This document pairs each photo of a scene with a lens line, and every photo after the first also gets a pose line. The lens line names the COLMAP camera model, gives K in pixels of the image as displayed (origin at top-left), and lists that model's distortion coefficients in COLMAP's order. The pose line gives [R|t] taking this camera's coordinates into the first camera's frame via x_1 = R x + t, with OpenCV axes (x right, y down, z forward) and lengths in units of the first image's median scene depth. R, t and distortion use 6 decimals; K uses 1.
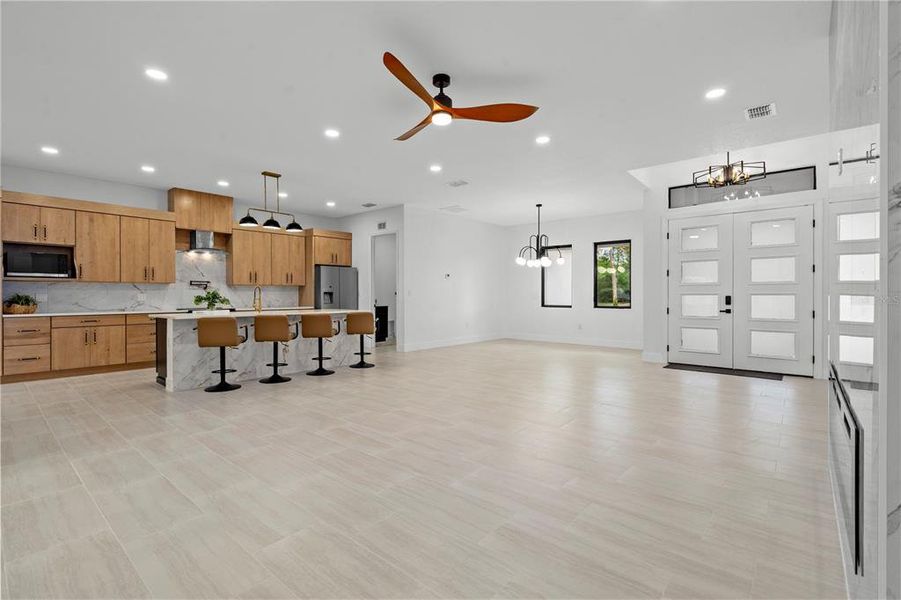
lens RADIAL K [[417.1, 0, 449.2], [0, 417.1, 294.2], [0, 0, 1]] dist [0.001874, -0.000257]
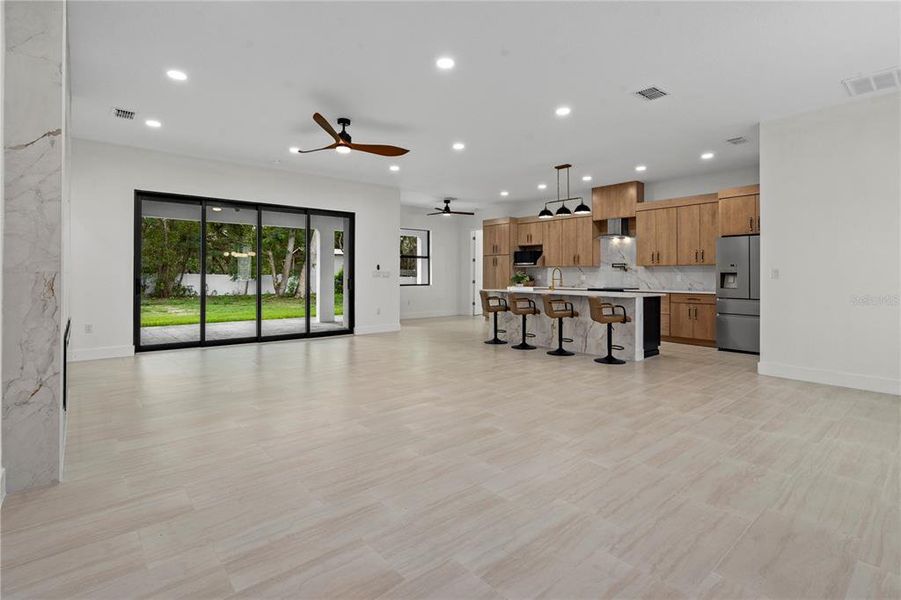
lens RADIAL K [[445.9, 0, 445.0], [0, 445.9, 279.6], [0, 0, 1]] dist [0.004586, 0.000069]
pose [[-0.166800, 0.009390, -0.985946, 0.751238], [-0.002897, 0.999946, 0.010013, 0.000963], [0.985986, 0.004526, -0.166764, 0.846297]]
